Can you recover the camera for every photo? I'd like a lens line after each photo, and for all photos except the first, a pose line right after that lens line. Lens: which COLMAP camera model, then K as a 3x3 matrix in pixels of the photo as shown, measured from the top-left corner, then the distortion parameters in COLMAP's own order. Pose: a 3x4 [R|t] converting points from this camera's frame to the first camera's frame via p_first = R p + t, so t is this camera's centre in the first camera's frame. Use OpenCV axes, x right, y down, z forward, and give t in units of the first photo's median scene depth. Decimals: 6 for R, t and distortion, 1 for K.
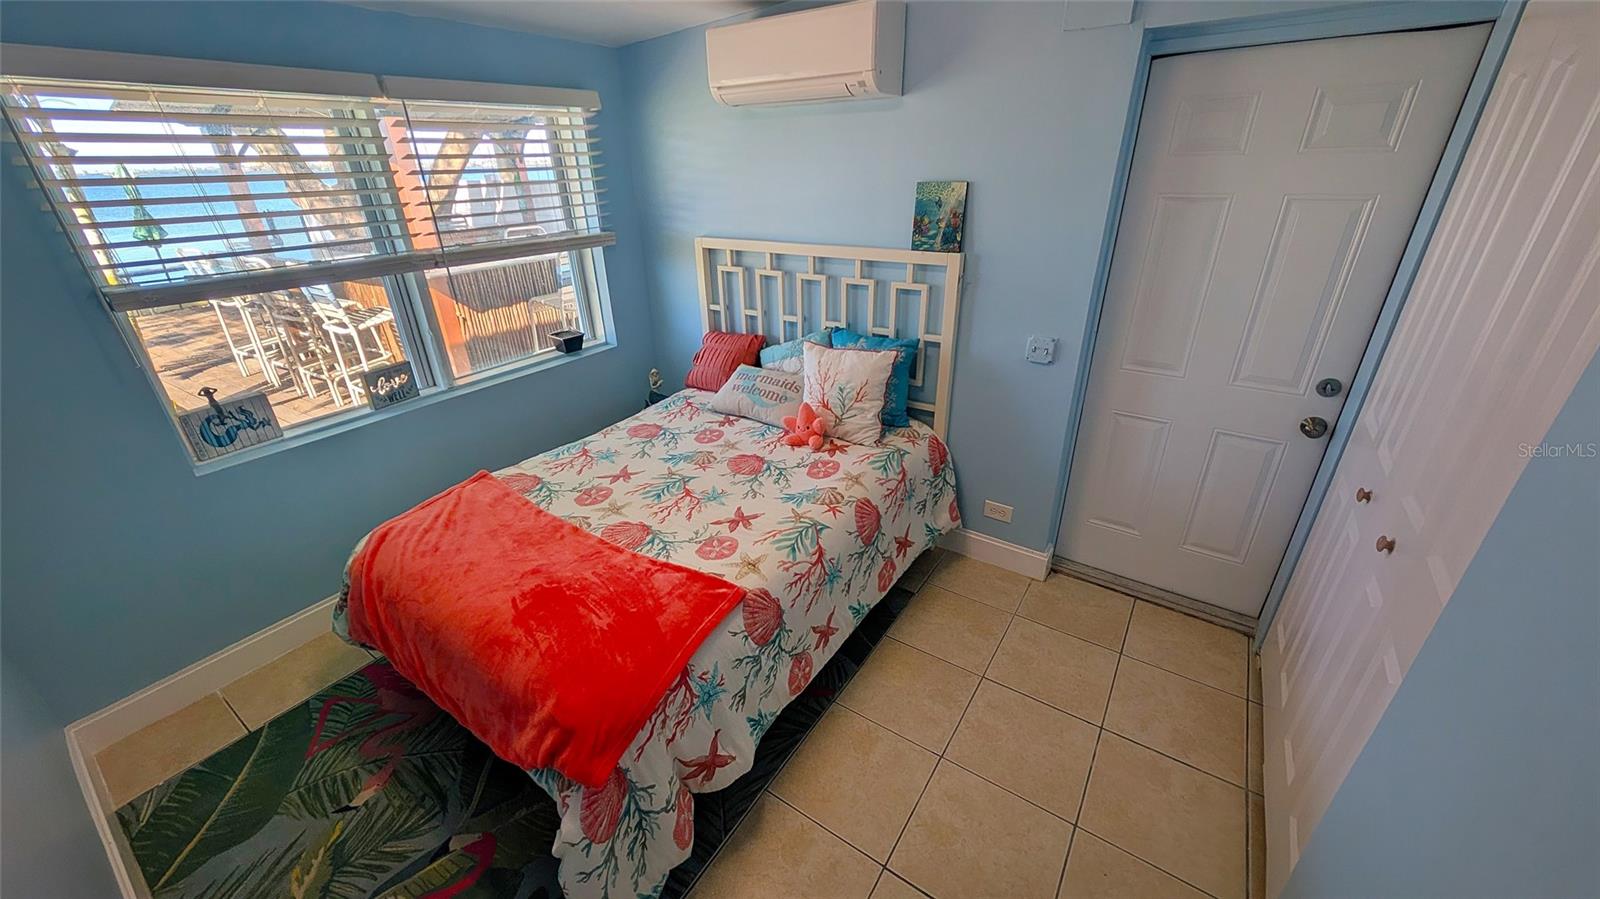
lens RADIAL K [[600.4, 0, 790.2], [0, 600.4, 450.1], [0, 0, 1]] dist [0.000487, 0.000021]
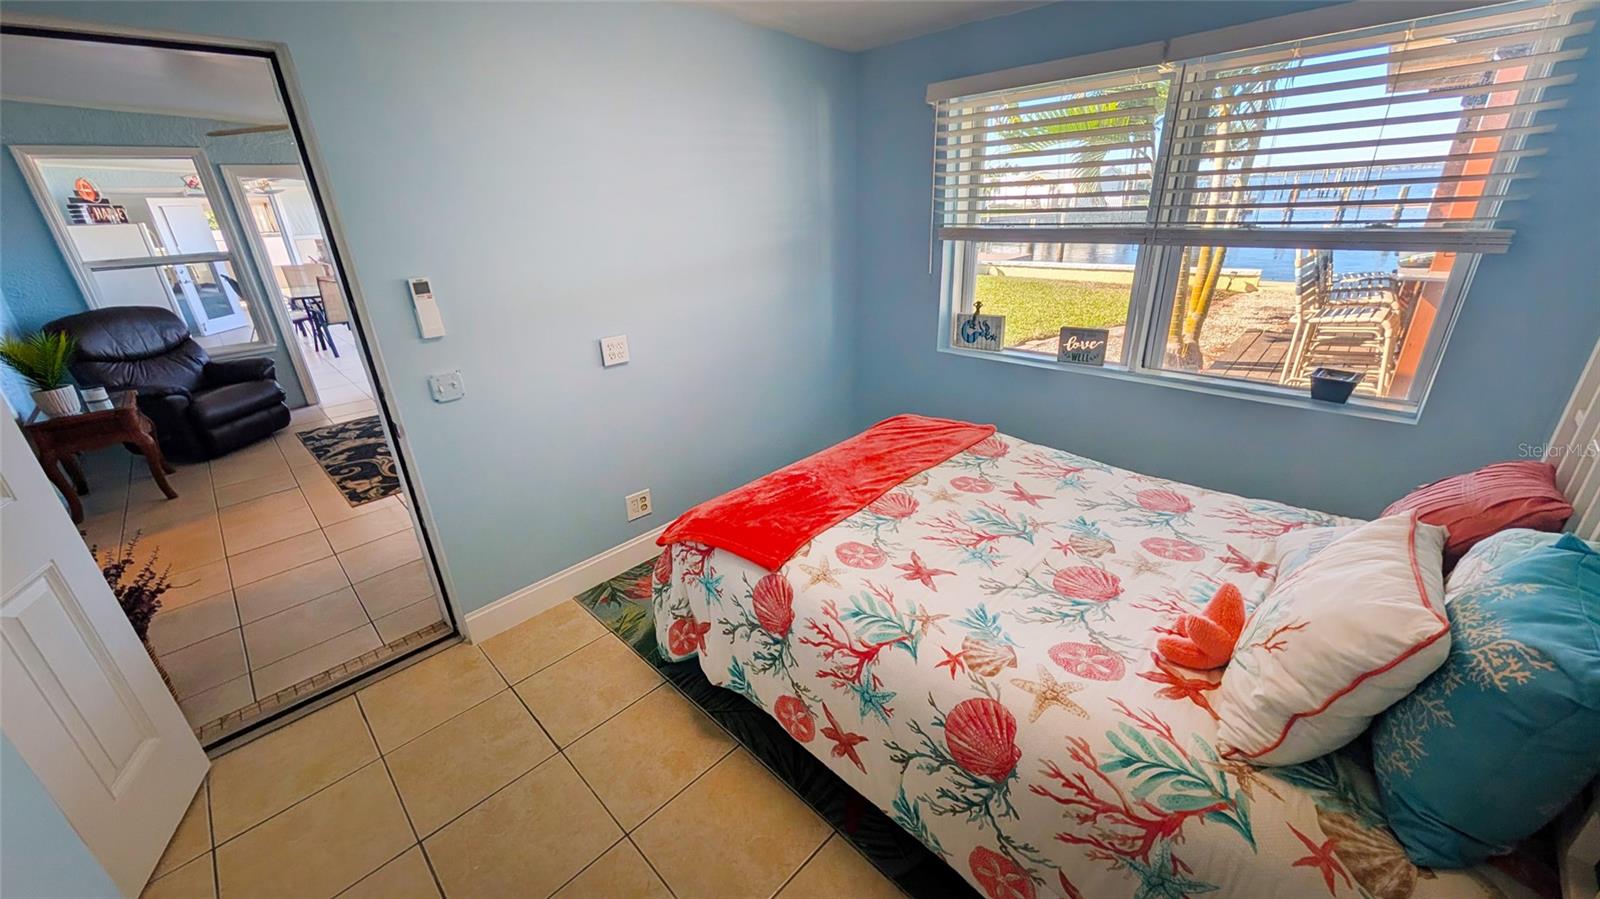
lens RADIAL K [[600.4, 0, 793.3], [0, 600.4, 446.7], [0, 0, 1]] dist [0.000487, 0.000021]
pose [[-0.185643, 0.397841, -0.898476, 0.504930], [-0.386991, 0.810869, 0.439009, -0.255402], [0.903202, 0.429201, 0.003429, 0.664161]]
